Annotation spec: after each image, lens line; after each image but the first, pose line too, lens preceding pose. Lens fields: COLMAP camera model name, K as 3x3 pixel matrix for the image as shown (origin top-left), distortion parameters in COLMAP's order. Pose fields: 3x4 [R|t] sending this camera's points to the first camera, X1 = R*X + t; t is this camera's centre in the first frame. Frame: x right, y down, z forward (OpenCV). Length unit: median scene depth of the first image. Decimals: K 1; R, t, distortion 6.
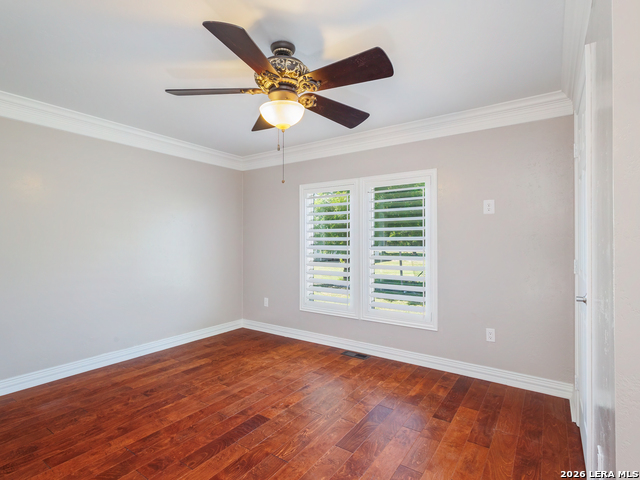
lens RADIAL K [[332.3, 0, 320.0], [0, 332.3, 240.0], [0, 0, 1]] dist [0.004355, 0.000293]
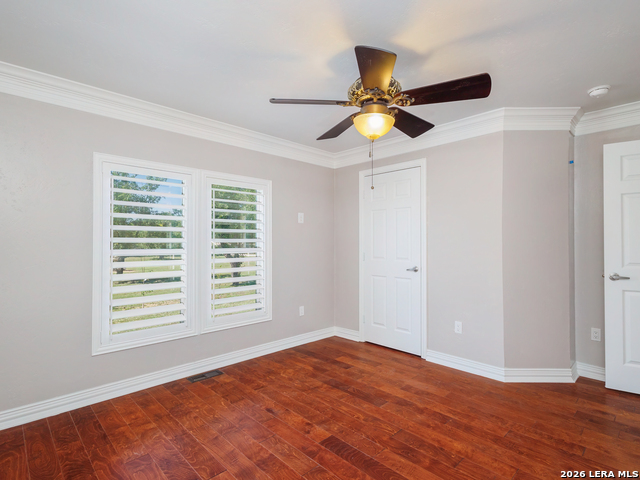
lens RADIAL K [[332.3, 0, 320.0], [0, 332.3, 240.0], [0, 0, 1]] dist [0.004355, 0.000293]
pose [[0.189882, 0.007396, 0.981779, -0.811633], [-0.002325, 0.999972, -0.007084, 0.000730], [-0.981804, -0.000937, 0.189894, 0.650232]]
